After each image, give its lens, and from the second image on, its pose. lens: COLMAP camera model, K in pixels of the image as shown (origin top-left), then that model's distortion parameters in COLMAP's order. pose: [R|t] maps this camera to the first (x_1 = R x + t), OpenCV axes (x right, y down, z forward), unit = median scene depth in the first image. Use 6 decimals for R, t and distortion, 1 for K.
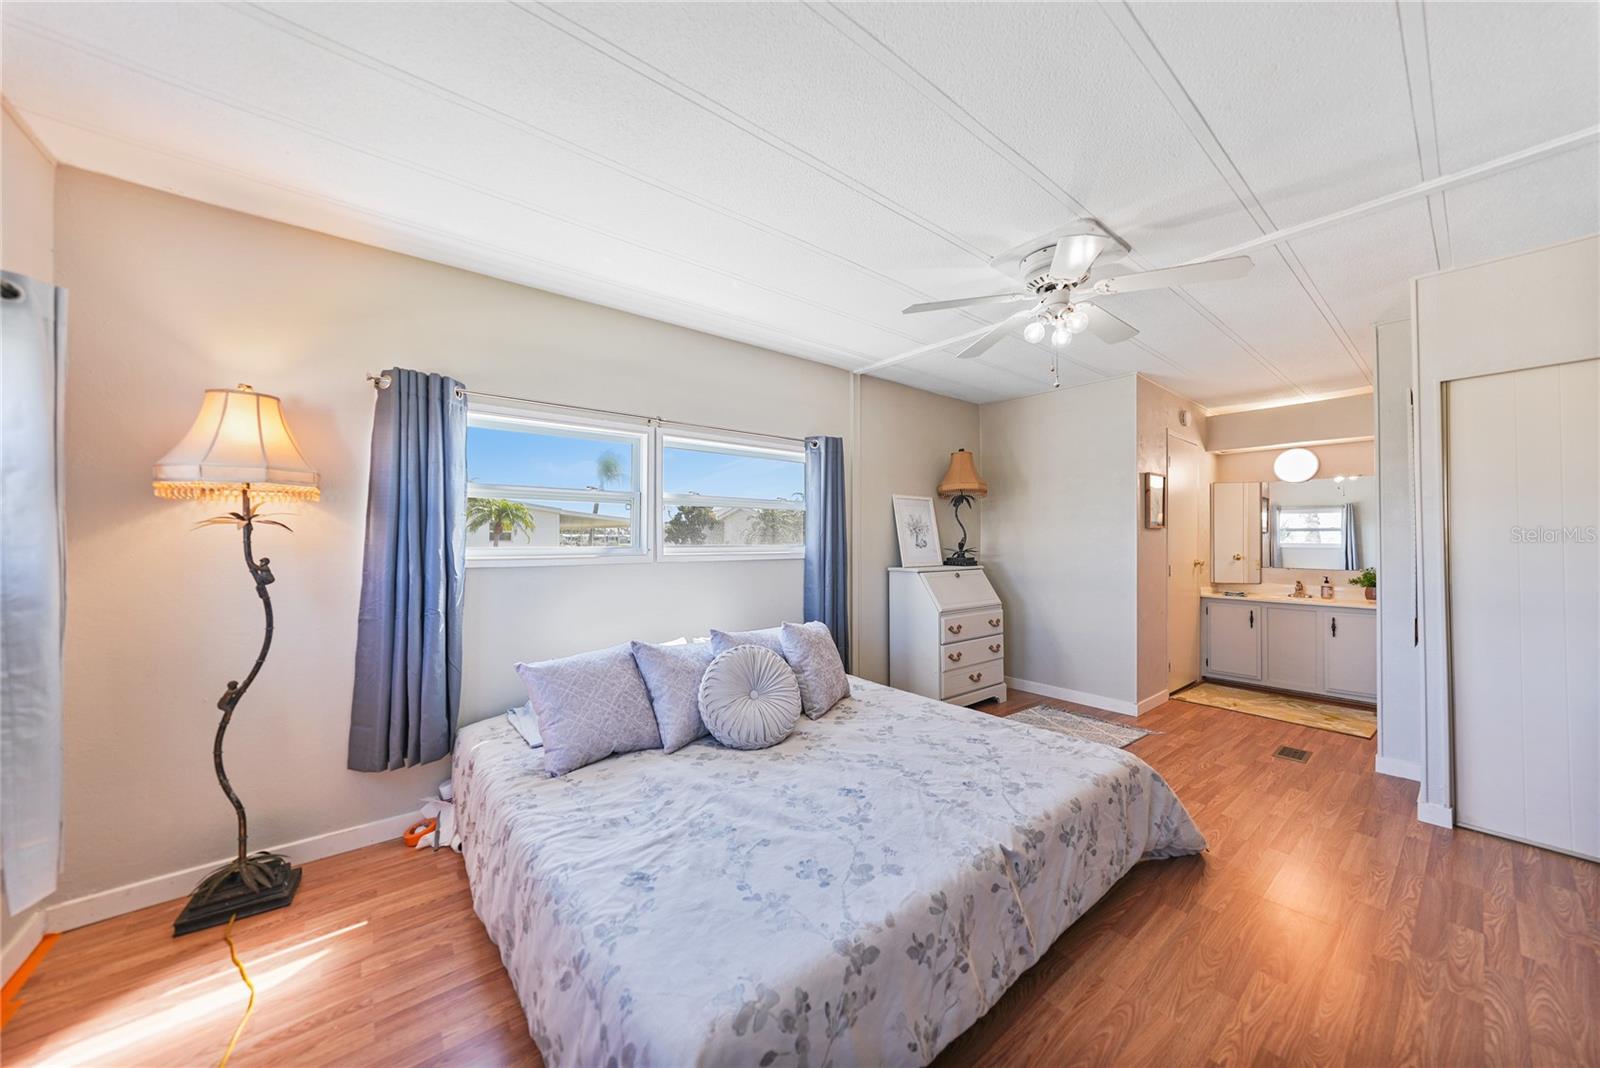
lens RADIAL K [[559.3, 0, 803.4], [0, 559.3, 526.1], [0, 0, 1]] dist [-0.008759, -0.000046]
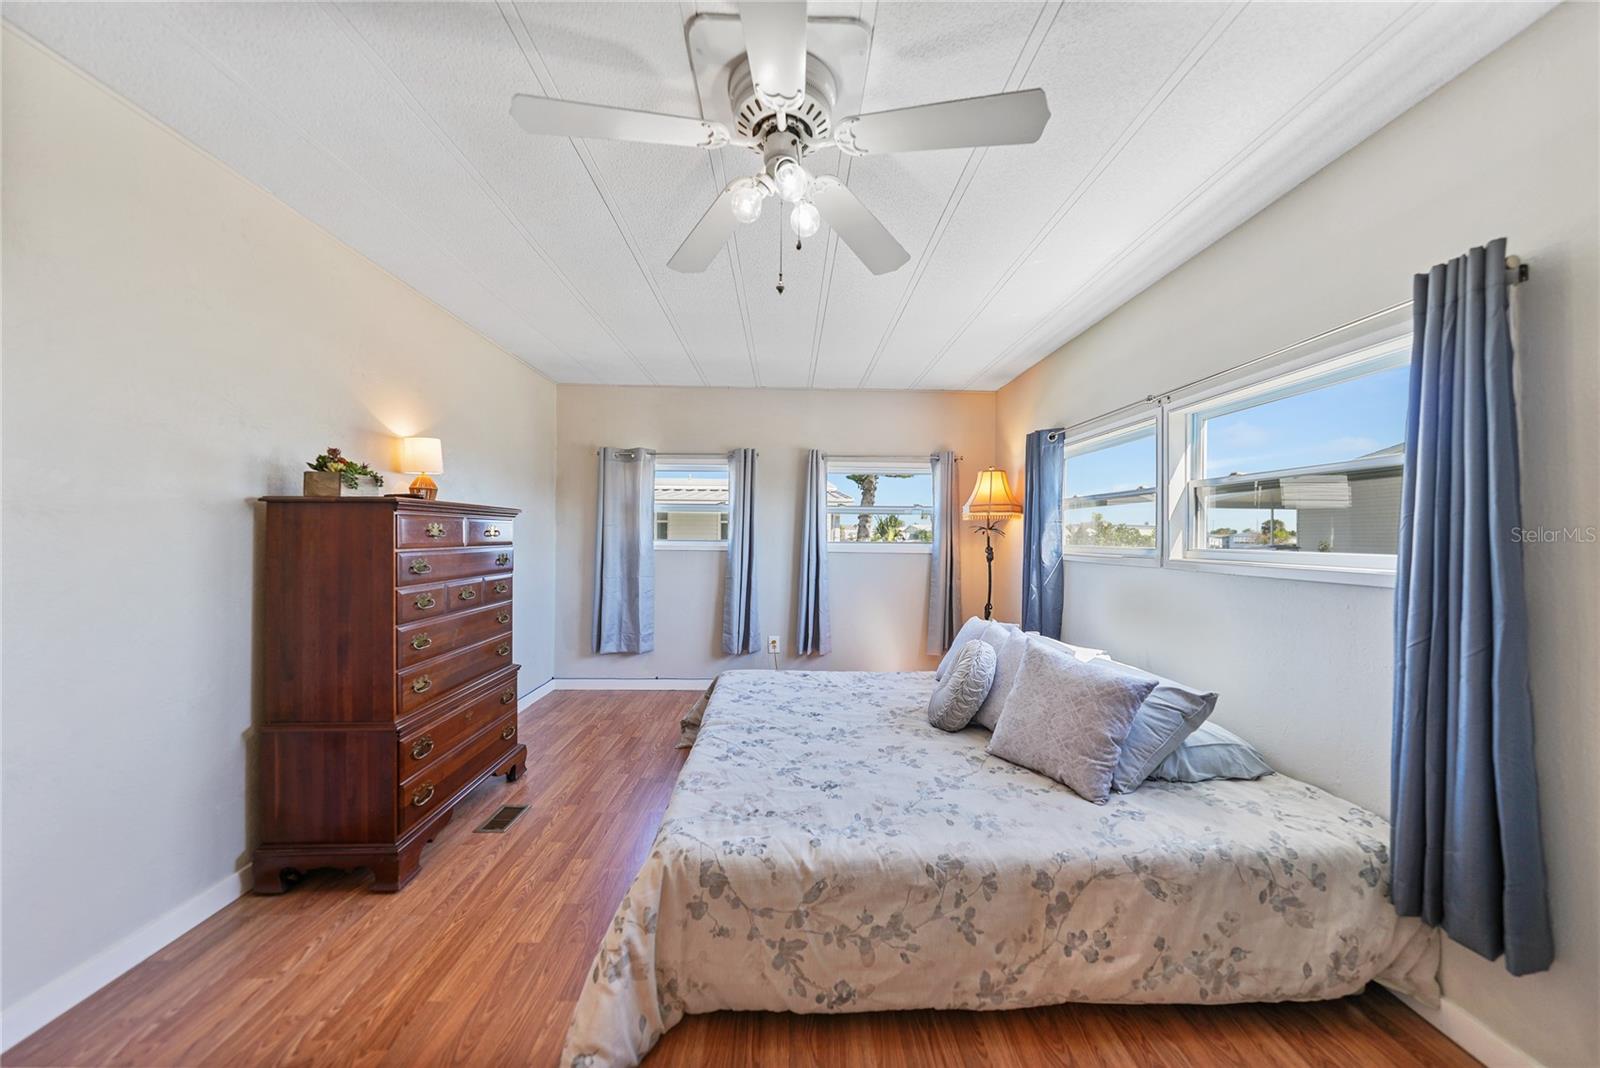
lens RADIAL K [[555.7, 0, 799.9], [0, 555.7, 538.9], [0, 0, 1]] dist [-0.020097, 0.005951]
pose [[-0.613236, -0.007848, -0.789861, 0.975540], [0.002346, 0.999928, -0.011757, 0.039425], [0.789896, -0.009063, -0.613173, 1.474262]]
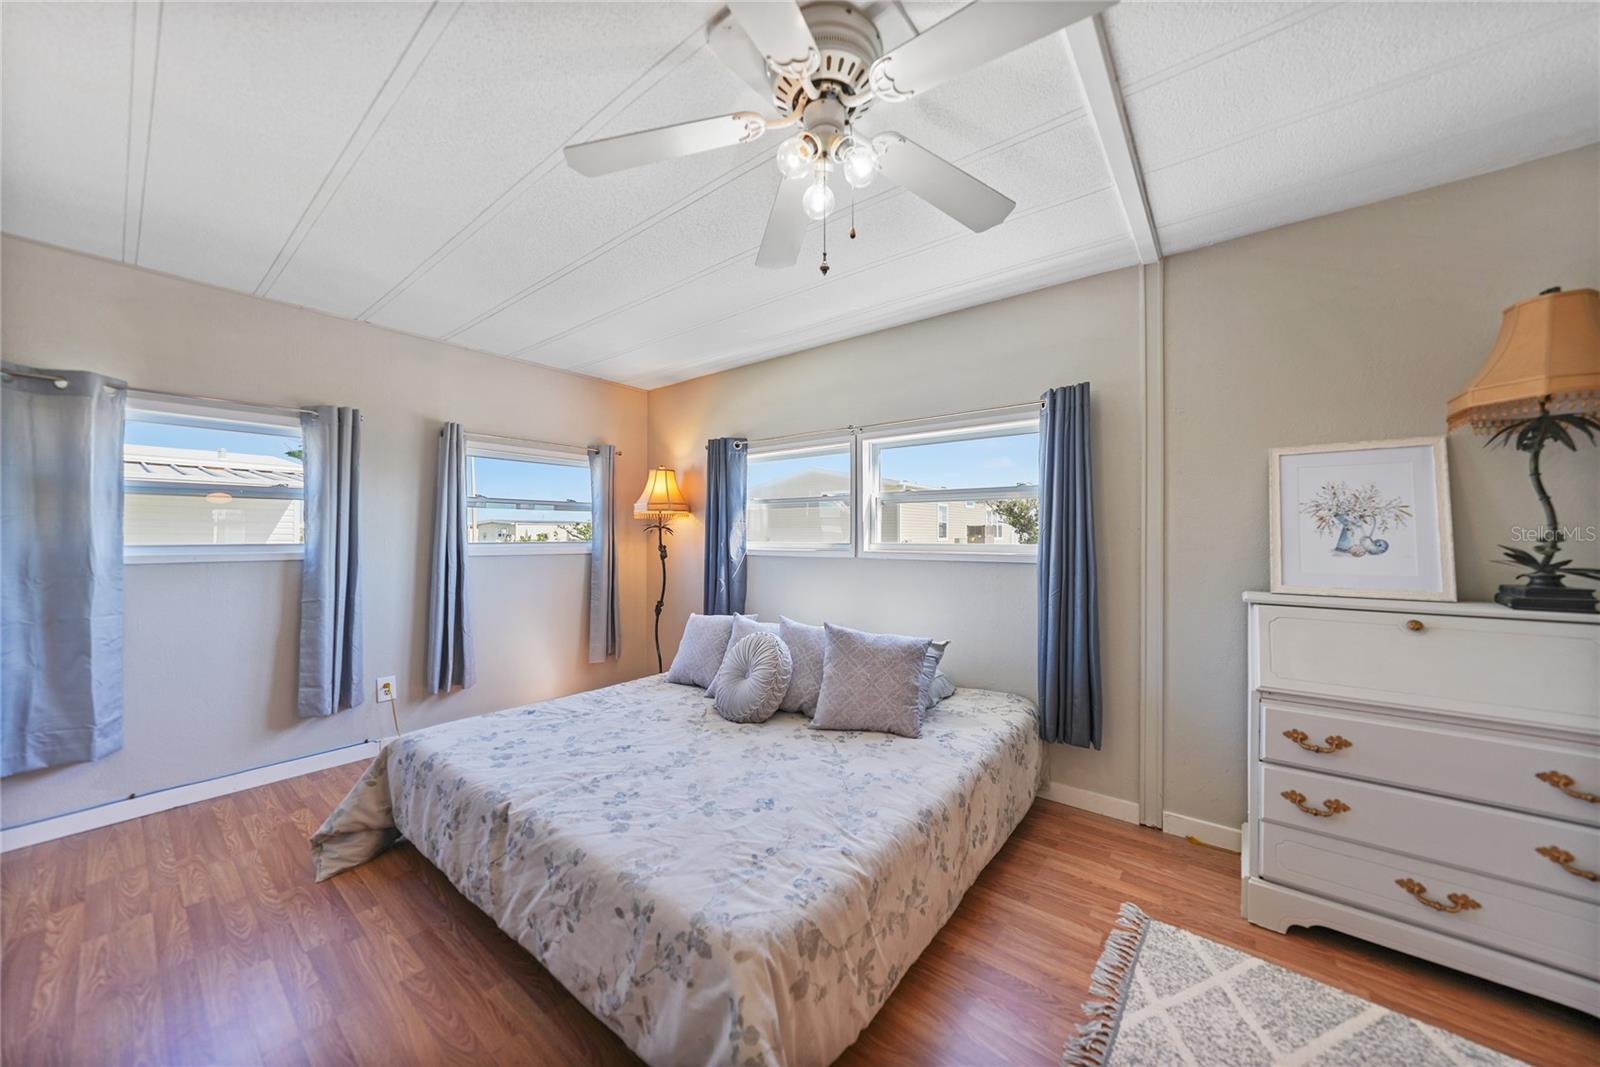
lens RADIAL K [[555.7, 0, 799.9], [0, 555.7, 538.4], [0, 0, 1]] dist [-0.020097, 0.005951]
pose [[0.215143, -0.000838, -0.976582, 1.056721], [0.020543, 0.999782, 0.003667, 0.026530], [0.976366, -0.020851, 0.215114, 0.901843]]
